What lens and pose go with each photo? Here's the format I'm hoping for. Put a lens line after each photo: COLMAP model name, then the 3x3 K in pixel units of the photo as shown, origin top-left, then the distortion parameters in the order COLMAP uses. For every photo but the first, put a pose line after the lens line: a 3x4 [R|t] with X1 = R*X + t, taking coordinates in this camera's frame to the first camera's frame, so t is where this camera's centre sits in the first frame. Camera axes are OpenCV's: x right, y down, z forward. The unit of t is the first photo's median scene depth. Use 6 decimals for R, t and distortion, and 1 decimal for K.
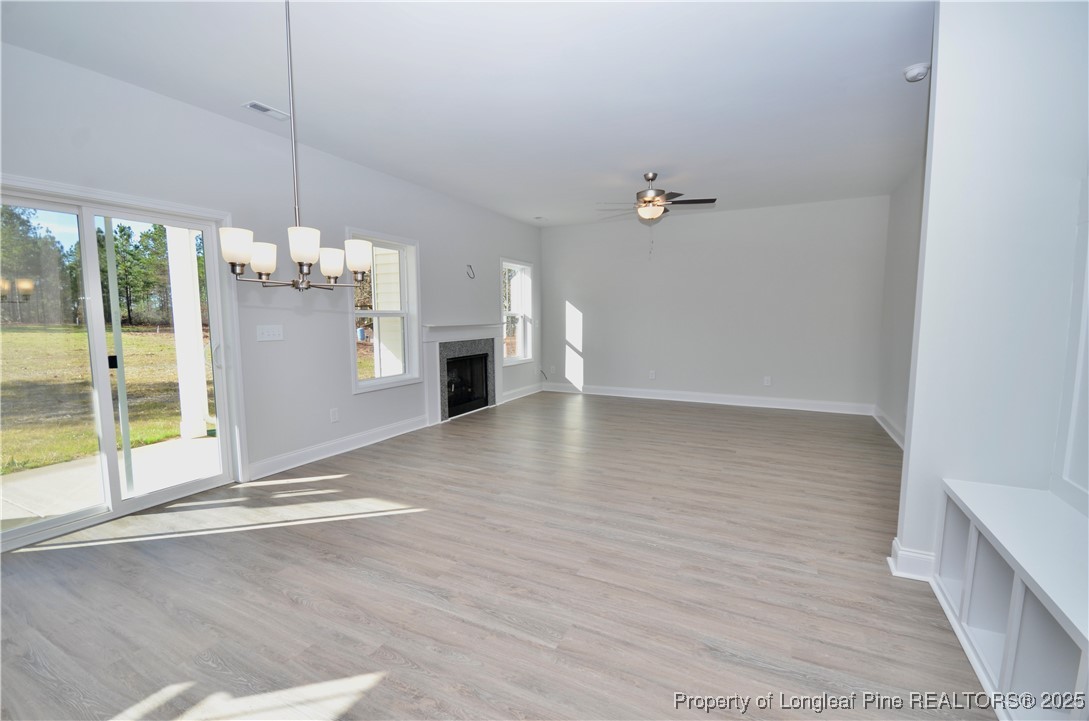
lens RADIAL K [[476.5, 0, 540.8], [0, 476.5, 362.4], [0, 0, 1]] dist [-0.002593, -0.000123]
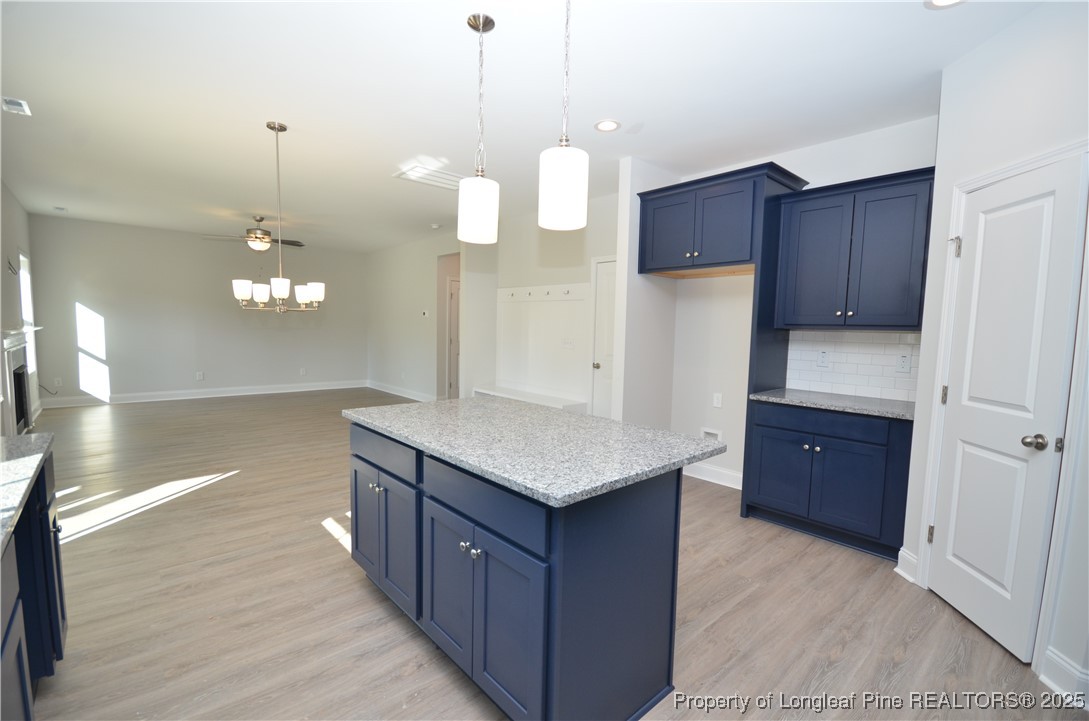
lens RADIAL K [[473.6, 0, 543.6], [0, 473.6, 361.5], [0, 0, 1]] dist [-0.014454, -0.000290]
pose [[0.348902, -0.056958, 0.935427, -1.036076], [0.065652, 0.997185, 0.036231, 0.011772], [-0.934857, 0.048772, 0.351659, -0.247821]]
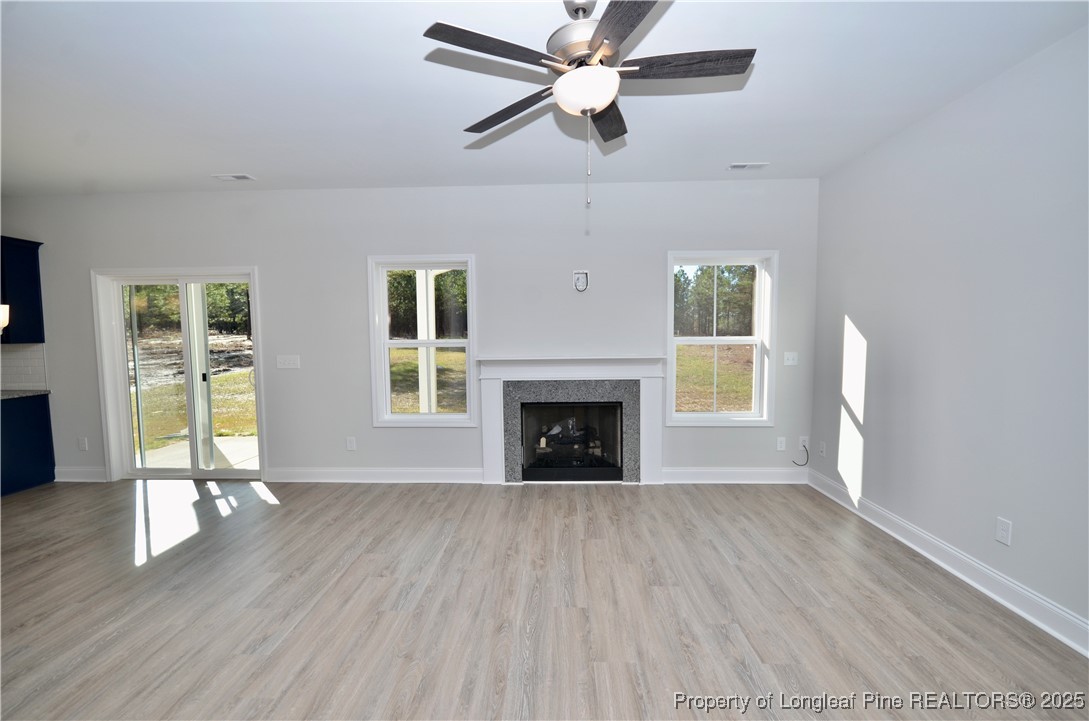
lens RADIAL K [[473.6, 0, 543.6], [0, 473.6, 361.5], [0, 0, 1]] dist [-0.014454, -0.000290]
pose [[0.429662, 0.056221, -0.901238, 0.810453], [-0.079611, 0.996532, 0.024211, -0.153982], [0.899473, 0.061346, 0.432648, 1.158932]]
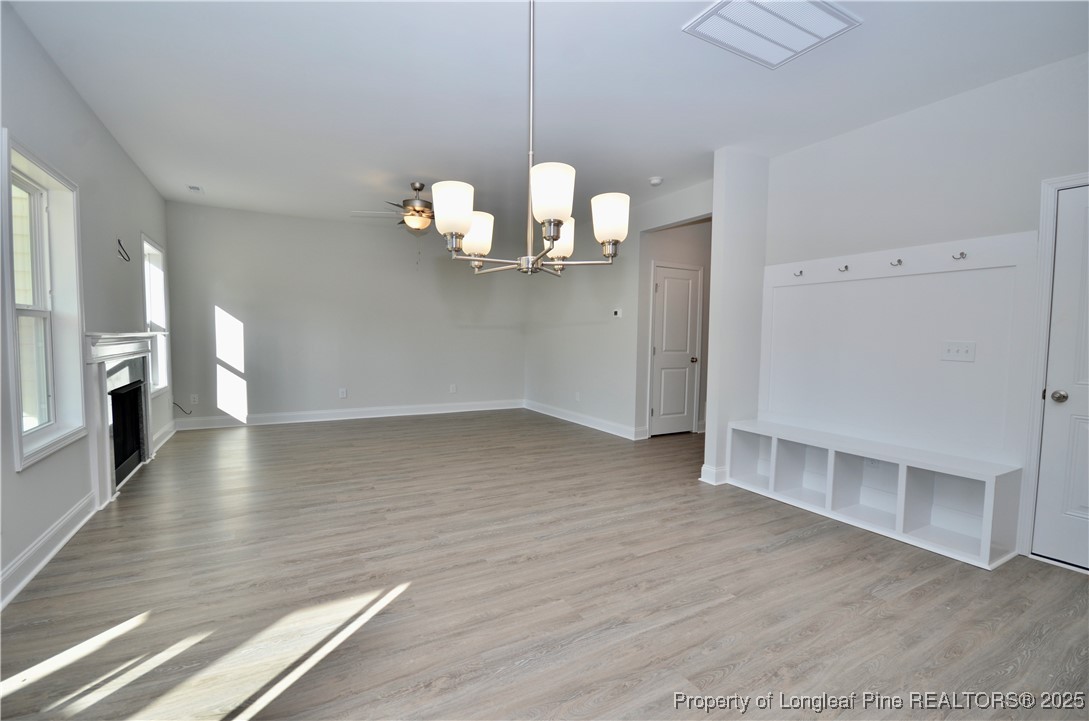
lens RADIAL K [[476.5, 0, 540.8], [0, 476.5, 362.4], [0, 0, 1]] dist [-0.002593, -0.000123]
pose [[0.556157, -0.032365, 0.830447, -0.644149], [0.063366, 0.997984, -0.003543, -0.011451], [-0.828658, 0.054593, 0.557087, 0.365958]]
